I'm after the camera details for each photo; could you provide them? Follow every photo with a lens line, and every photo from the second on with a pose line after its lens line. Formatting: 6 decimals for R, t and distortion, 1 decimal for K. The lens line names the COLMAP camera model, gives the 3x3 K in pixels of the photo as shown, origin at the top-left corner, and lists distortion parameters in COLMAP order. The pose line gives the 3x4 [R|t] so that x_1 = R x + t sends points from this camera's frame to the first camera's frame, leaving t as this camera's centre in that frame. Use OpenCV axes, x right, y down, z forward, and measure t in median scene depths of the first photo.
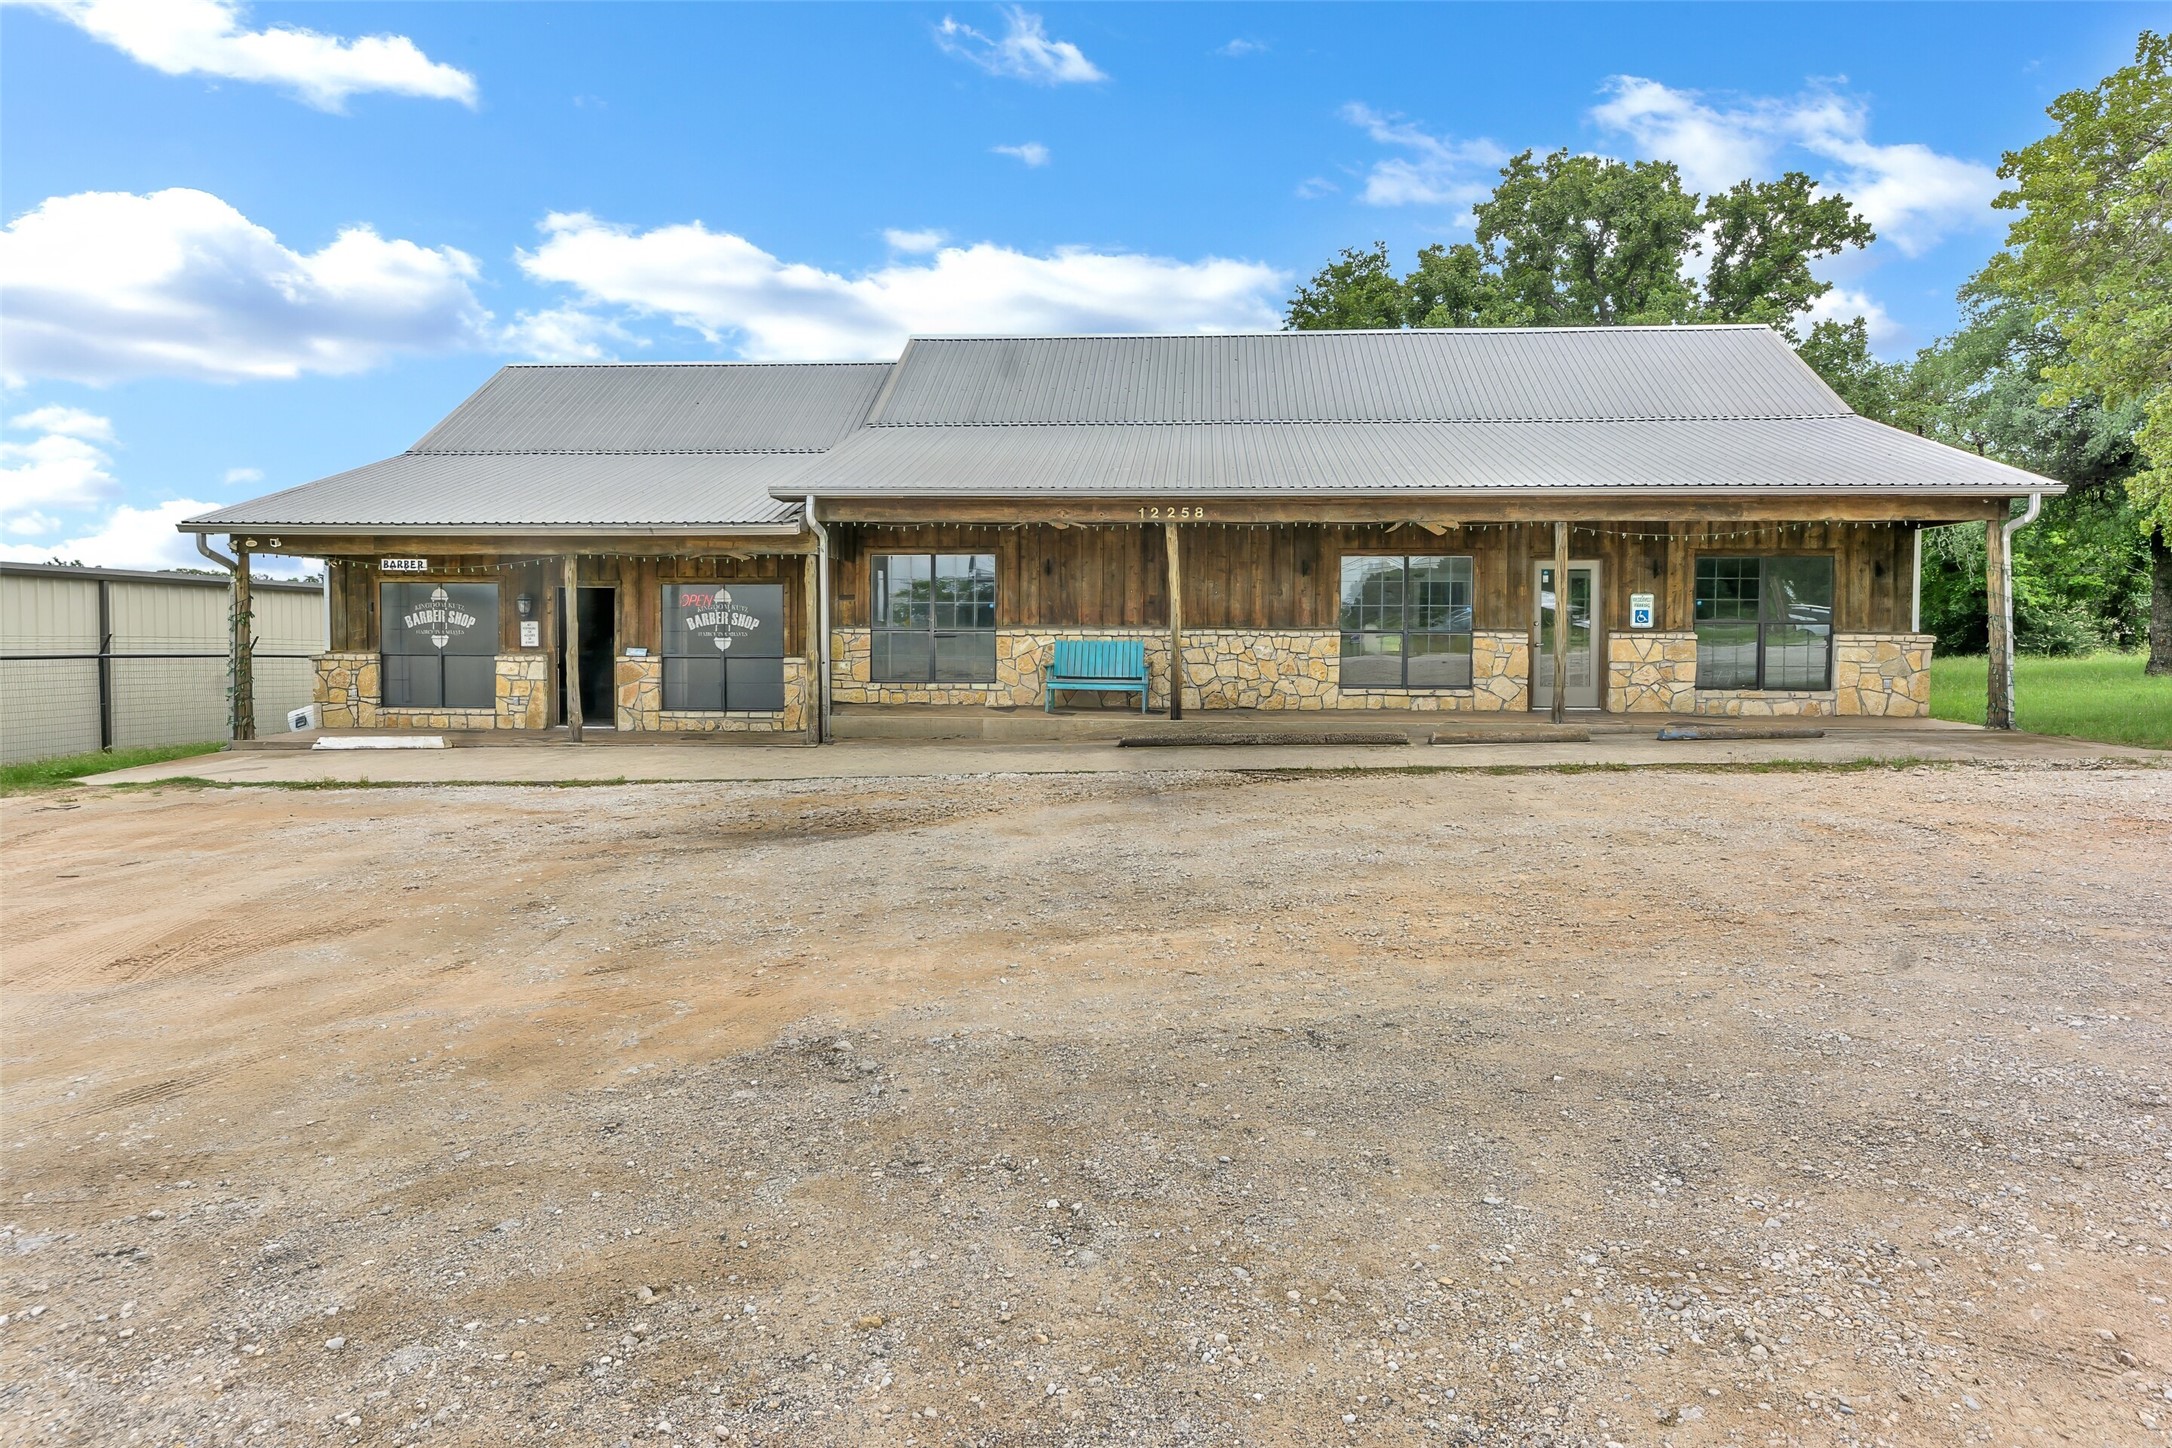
lens RADIAL K [[1339.5, 0, 1095.4], [0, 1339.5, 716.4], [0, 0, 1]] dist [0.008974, 0.001997]
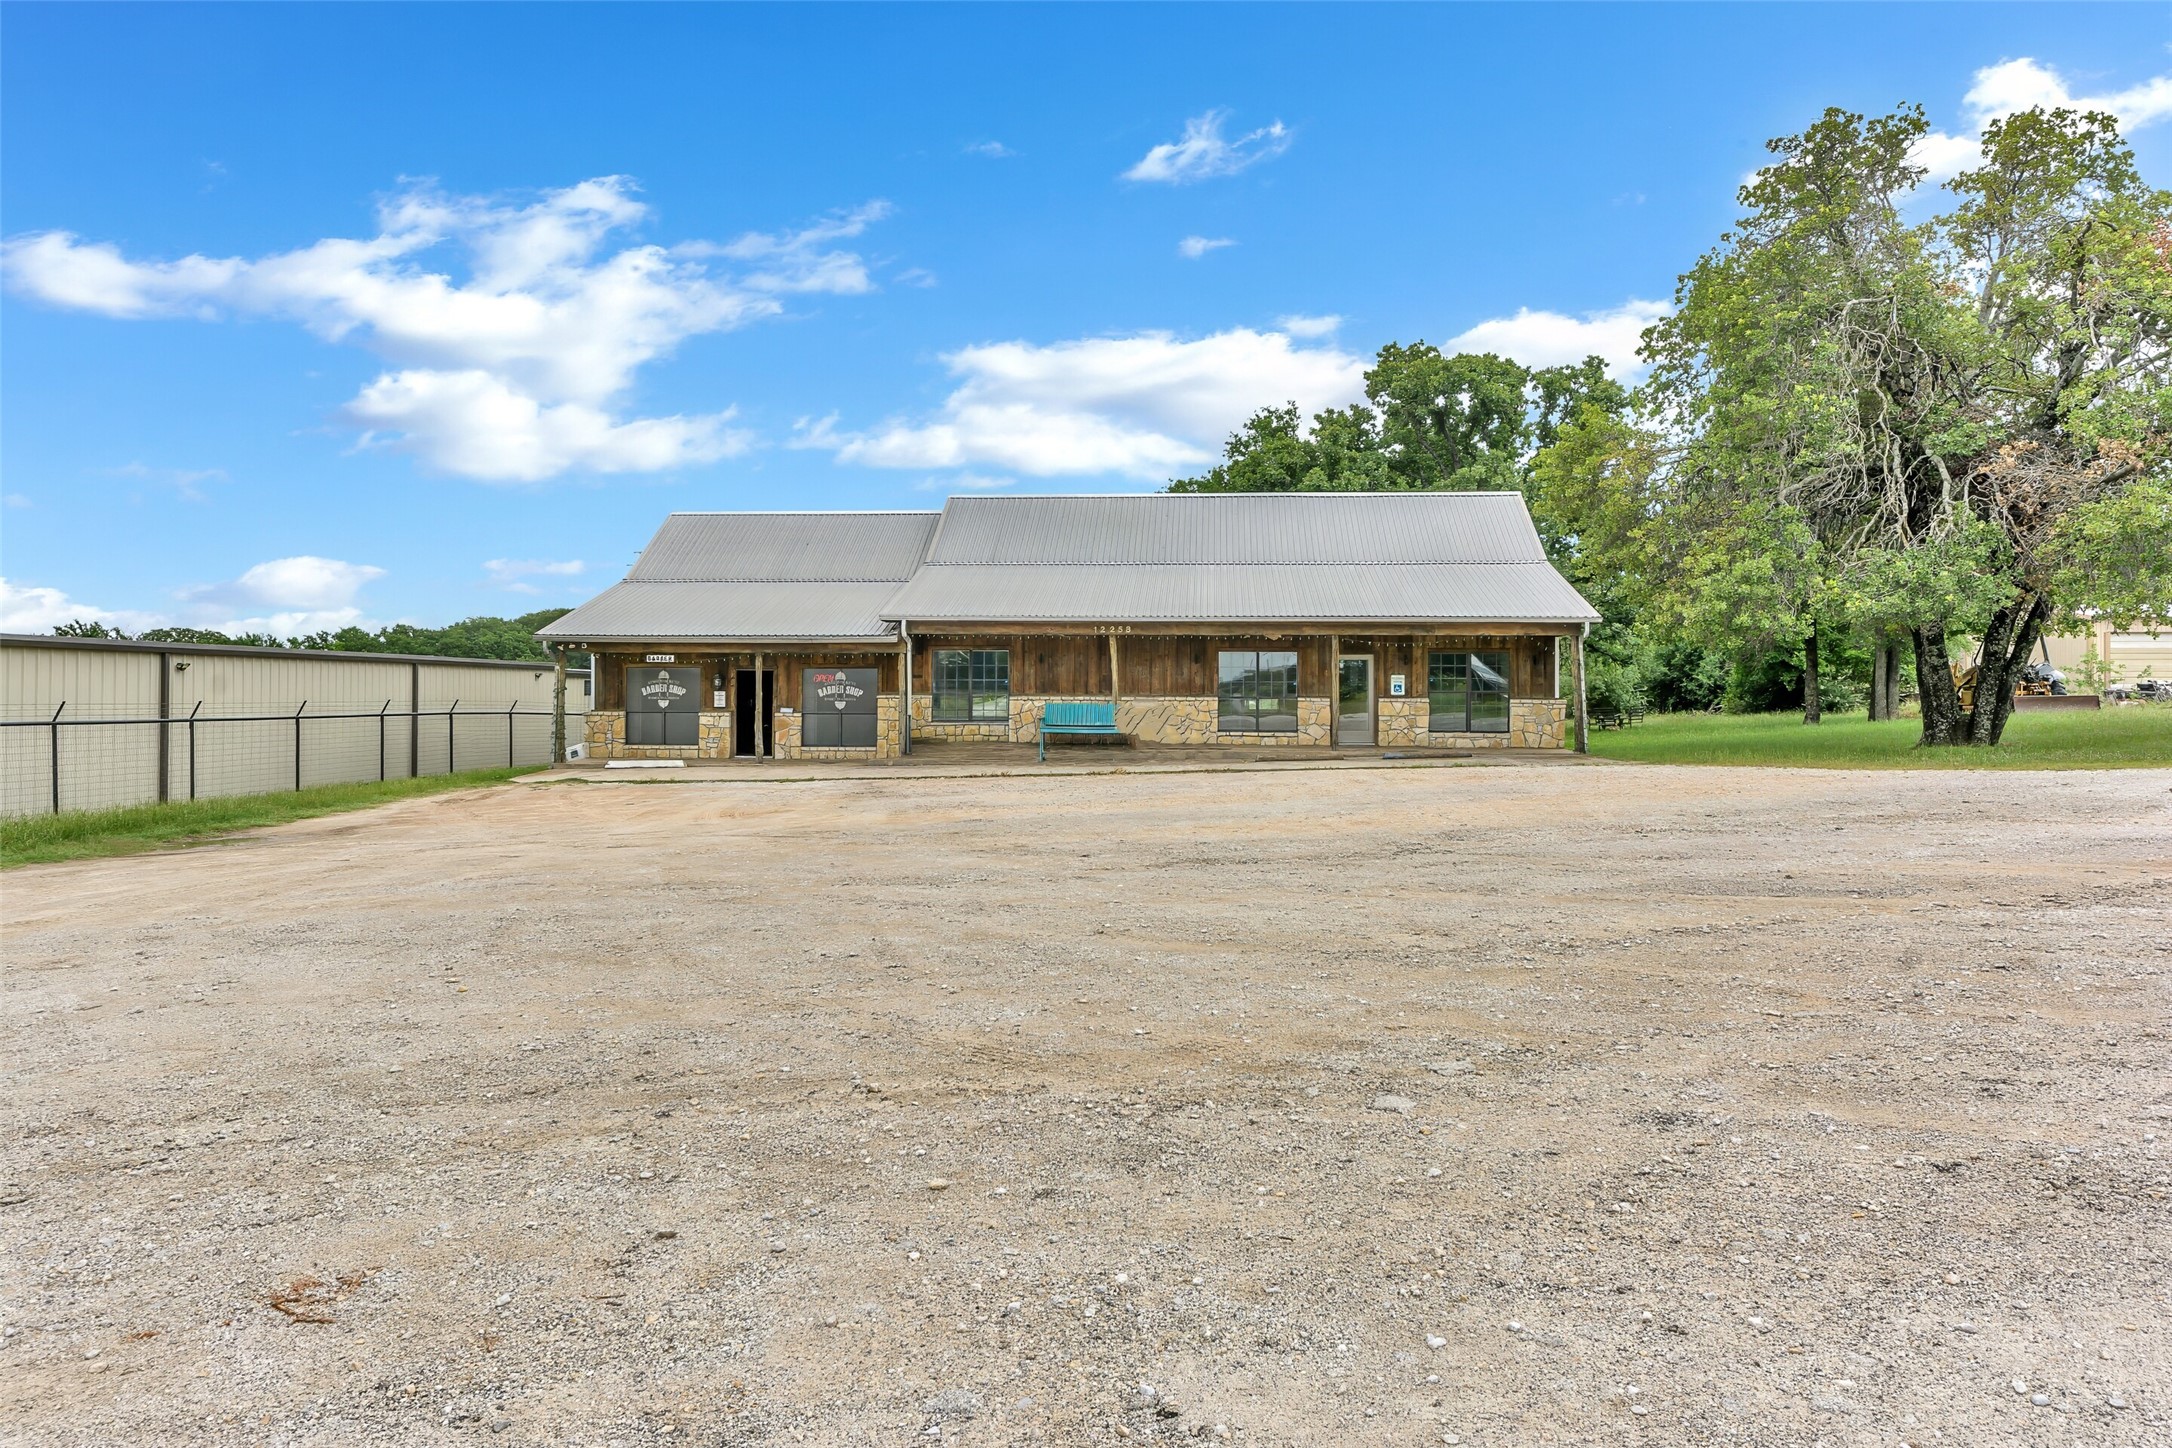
lens RADIAL K [[1535.9, 0, 1126.4], [0, 1535.9, 686.8], [0, 0, 1]] dist [0.014265, -0.009285]
pose [[0.999776, -0.000533, 0.021158, 0.028858], [0.001873, 0.997990, -0.063351, 0.042338], [-0.021082, 0.063377, 0.997767, -0.869647]]
